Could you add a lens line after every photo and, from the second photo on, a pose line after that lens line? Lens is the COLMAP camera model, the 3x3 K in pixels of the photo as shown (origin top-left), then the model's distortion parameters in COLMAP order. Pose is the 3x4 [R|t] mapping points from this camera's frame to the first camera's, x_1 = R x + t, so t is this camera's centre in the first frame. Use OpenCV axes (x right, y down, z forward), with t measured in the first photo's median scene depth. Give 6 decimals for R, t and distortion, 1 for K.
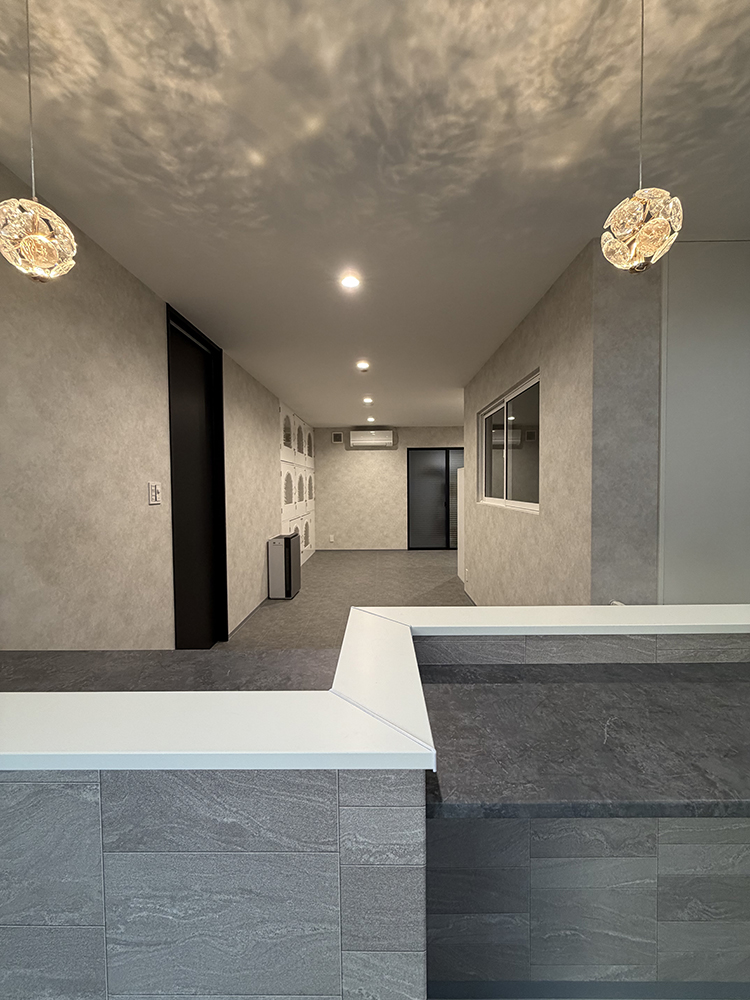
lens RADIAL K [[400.1, 0, 378.8], [0, 400.1, 499.7], [0, 0, 1]] dist [-0.002137, -0.000037]
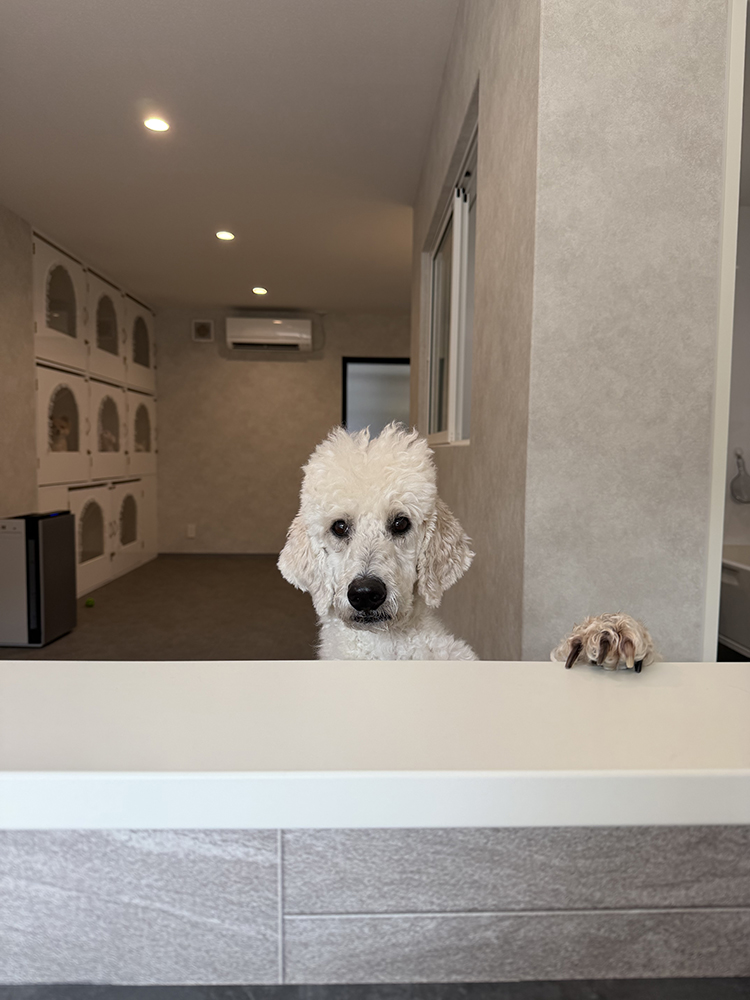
lens RADIAL K [[708.0, 0, 387.6], [0, 708.0, 514.1], [0, 0, 1]] dist [-0.010640, -0.007096]
pose [[0.999208, 0.017061, 0.035949, 0.239820], [-0.018895, 0.998503, 0.051327, 0.060317], [-0.035019, -0.051965, 0.998035, 0.230057]]
